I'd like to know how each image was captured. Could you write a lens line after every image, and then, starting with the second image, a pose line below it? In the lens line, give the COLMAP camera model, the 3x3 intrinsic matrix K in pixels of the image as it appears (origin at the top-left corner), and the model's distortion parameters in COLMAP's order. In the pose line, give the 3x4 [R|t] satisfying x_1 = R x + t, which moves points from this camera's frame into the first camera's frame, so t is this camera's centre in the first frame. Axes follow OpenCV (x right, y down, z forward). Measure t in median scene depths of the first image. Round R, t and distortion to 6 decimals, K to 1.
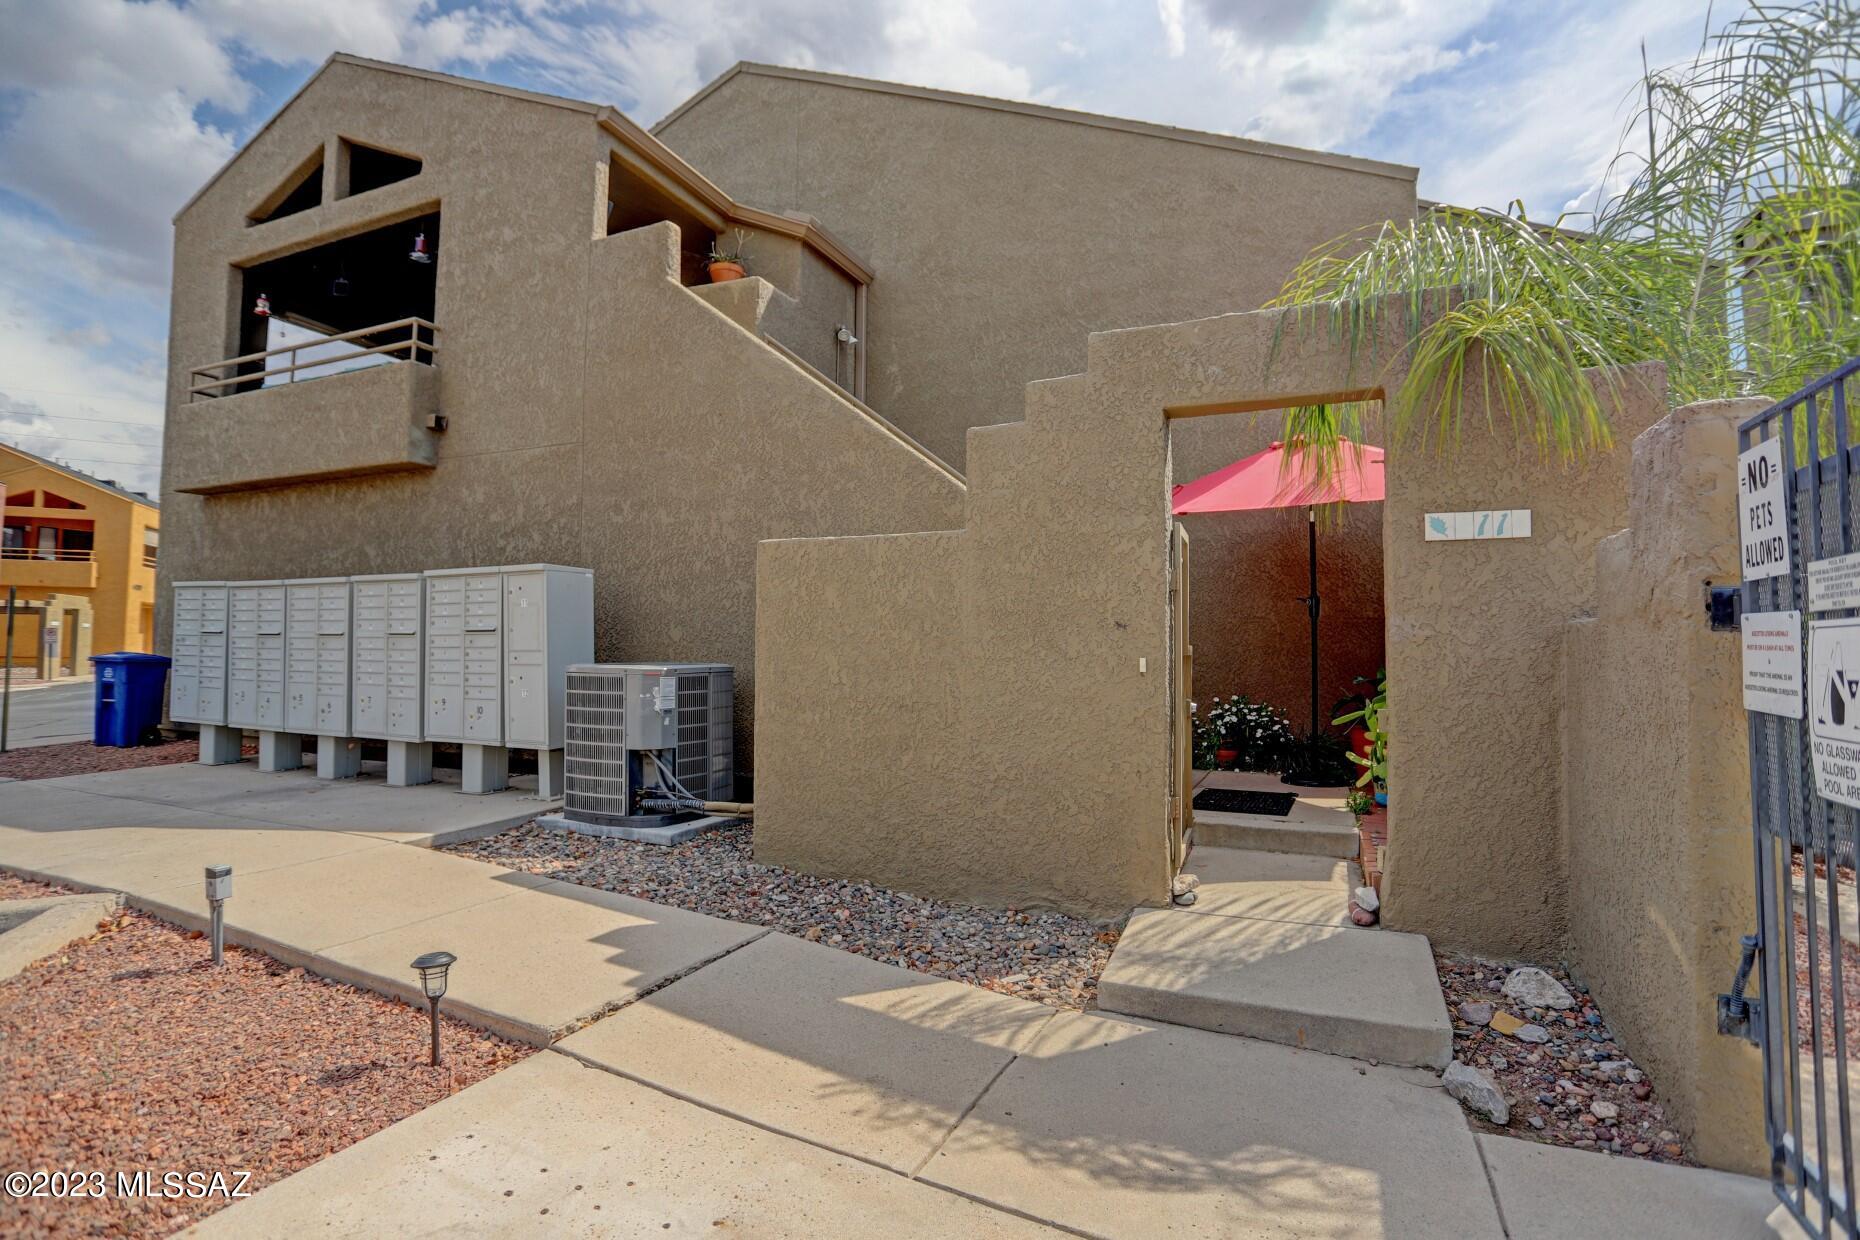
lens RADIAL K [[954.2, 0, 930.0], [0, 954.2, 620.0], [0, 0, 1]] dist [-0.079577, 0.034742]
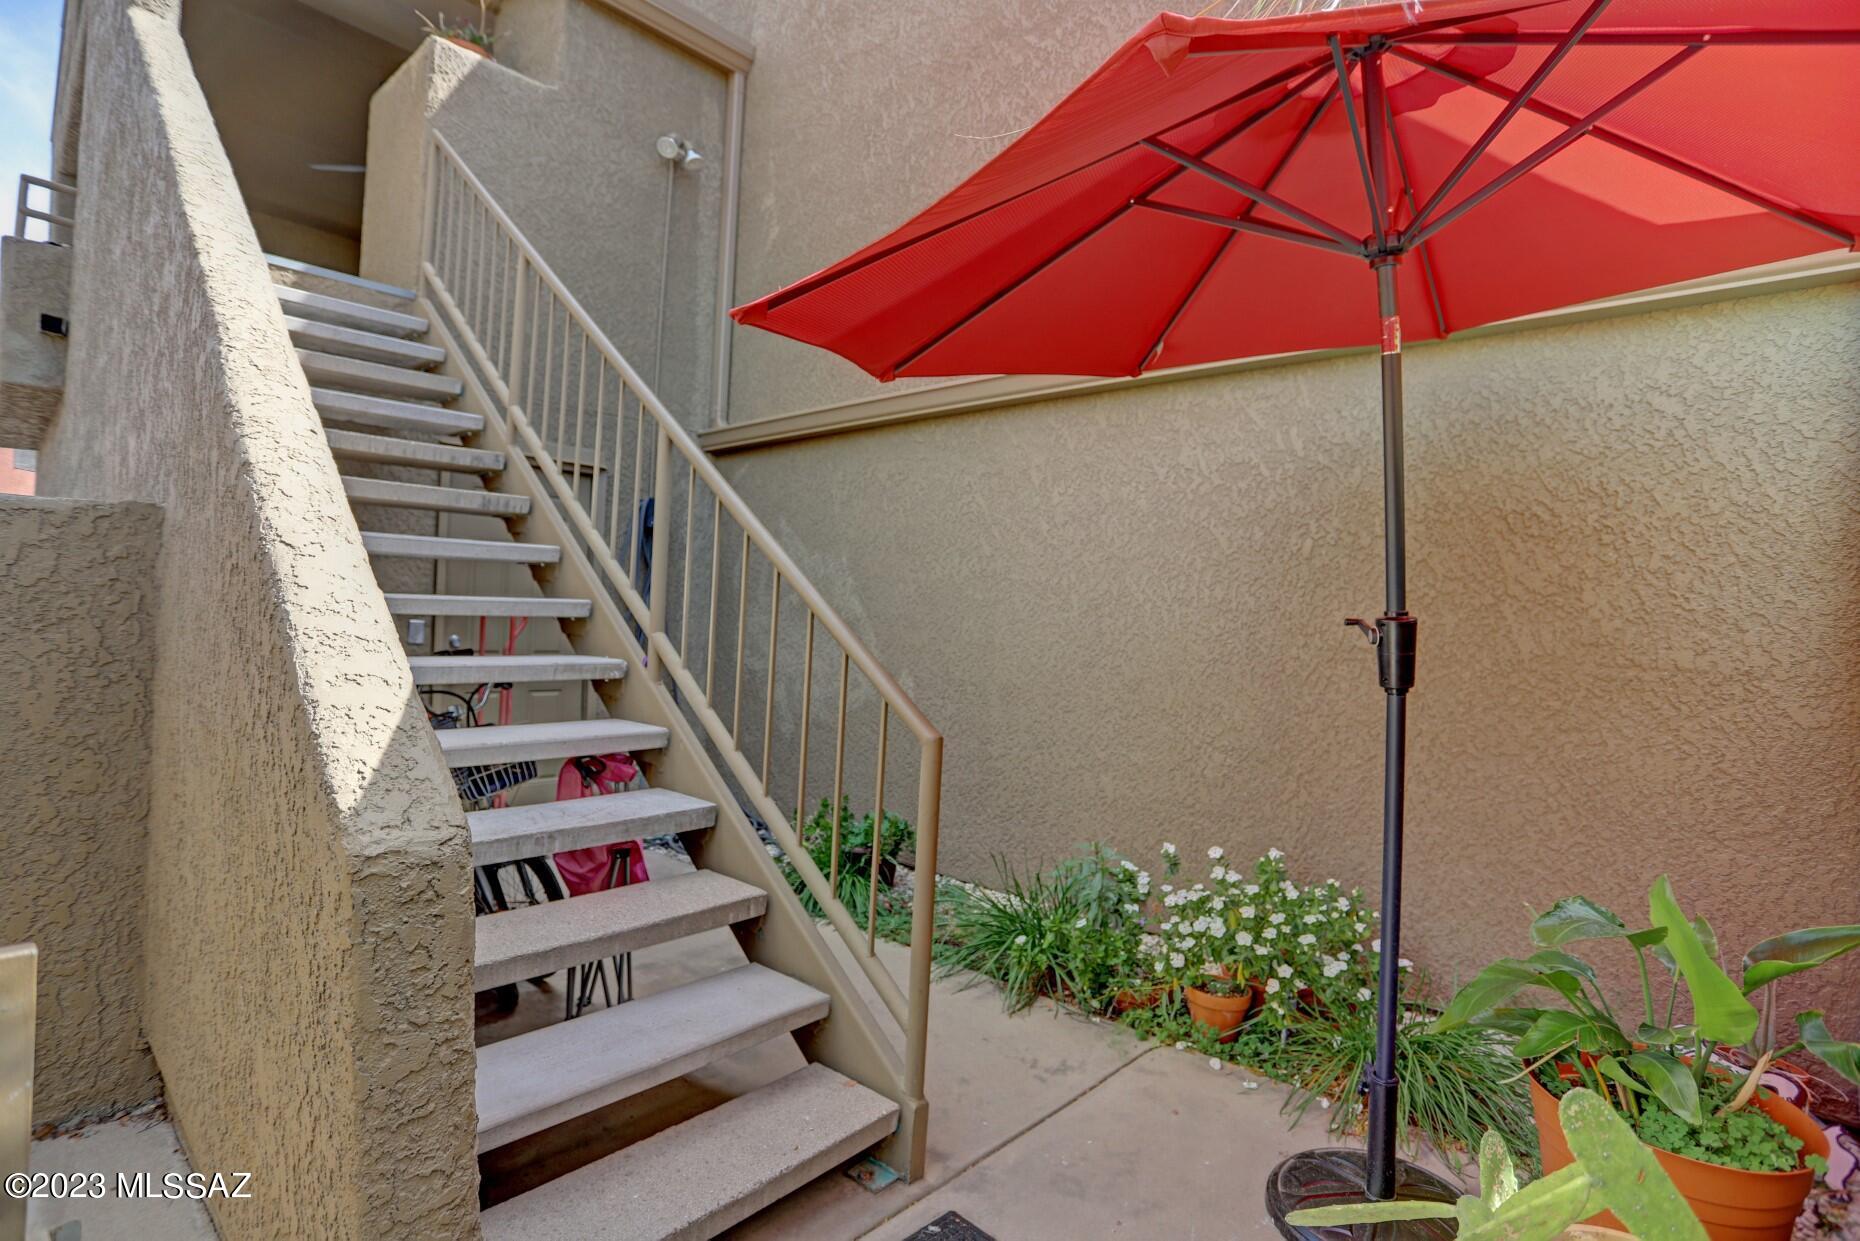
lens RADIAL K [[954.2, 0, 930.0], [0, 954.2, 620.5], [0, 0, 1]] dist [-0.079577, 0.034742]
pose [[0.940241, 0.027429, -0.339404, 0.275957], [-0.020740, 0.999513, 0.023320, -0.018333], [0.339878, -0.014887, 0.940352, 0.498068]]
